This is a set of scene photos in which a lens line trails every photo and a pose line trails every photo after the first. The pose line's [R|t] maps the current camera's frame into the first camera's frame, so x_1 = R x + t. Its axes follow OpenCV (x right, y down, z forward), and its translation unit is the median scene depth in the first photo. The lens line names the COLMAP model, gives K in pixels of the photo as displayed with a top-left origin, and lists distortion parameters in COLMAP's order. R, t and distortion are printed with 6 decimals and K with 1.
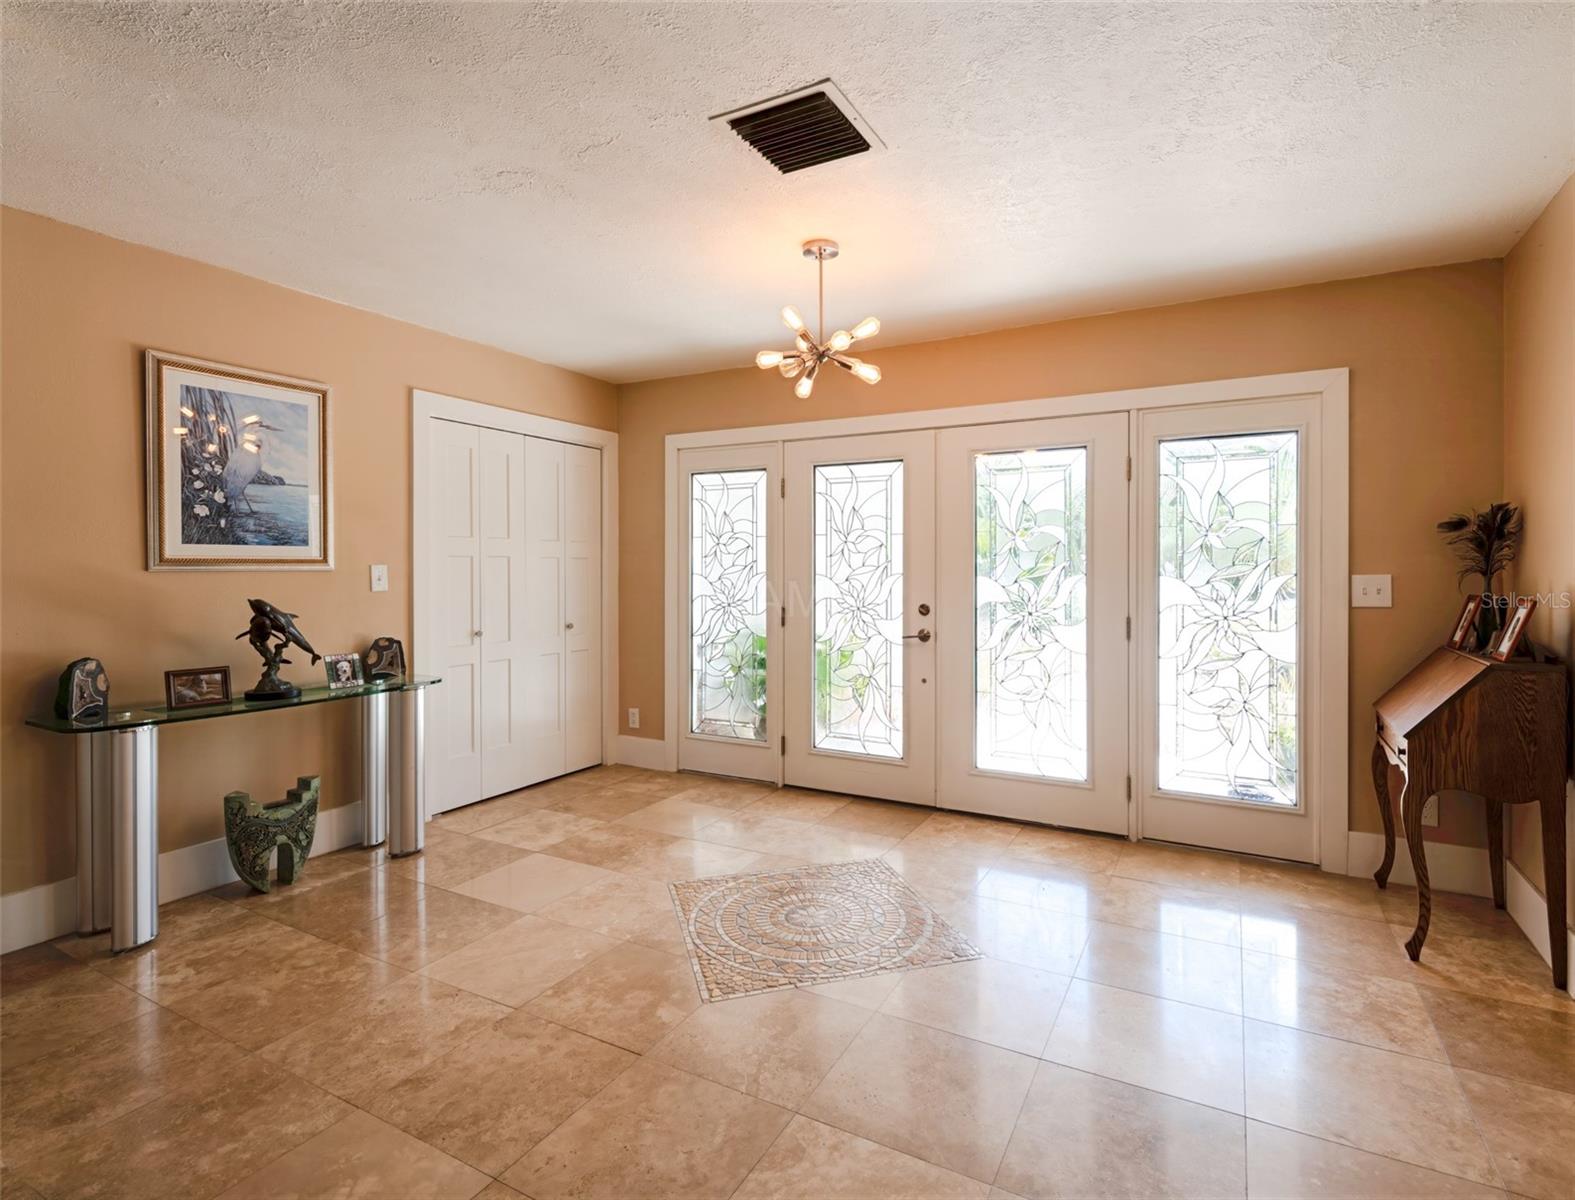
lens RADIAL K [[799.1, 0, 796.0], [0, 799.1, 573.3], [0, 0, 1]] dist [0.004406, 0.000184]
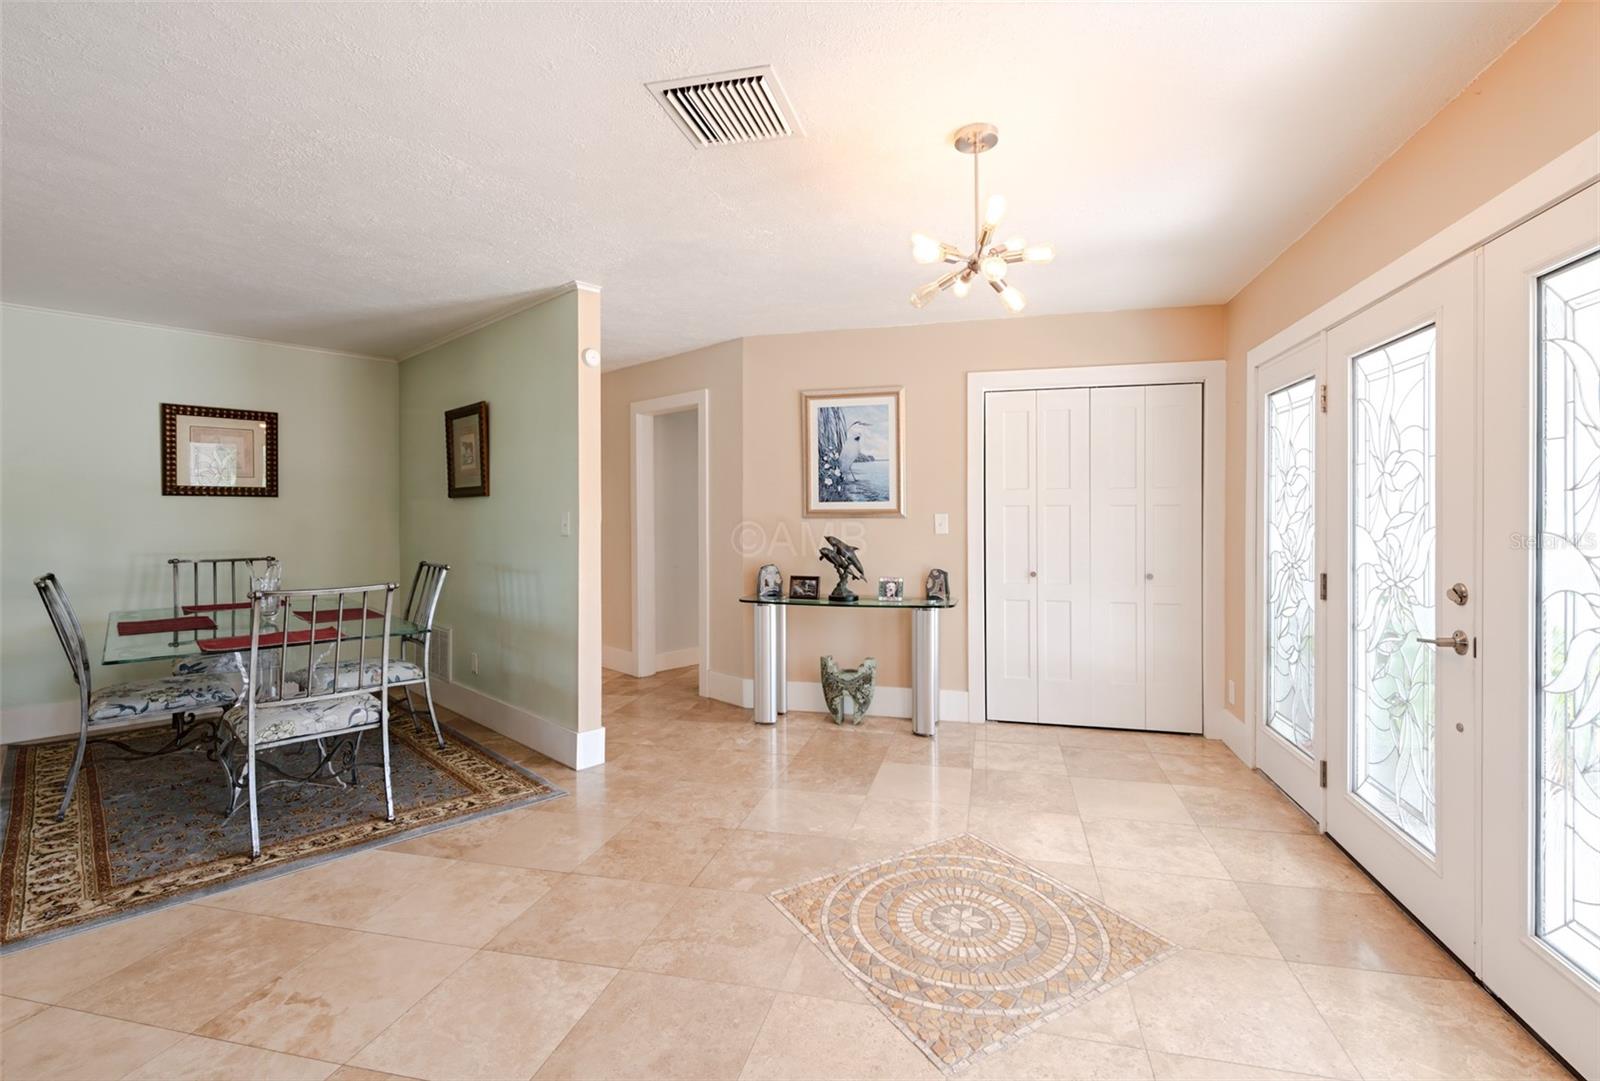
lens RADIAL K [[712.2, 0, 813.1], [0, 712.2, 518.7], [0, 0, 1]] dist [0.014013, -0.000514]
pose [[0.249754, 0.003596, -0.968303, 0.642442], [-0.002003, 0.999993, 0.003197, -0.006552], [0.968307, 0.001141, 0.249759, 0.577989]]
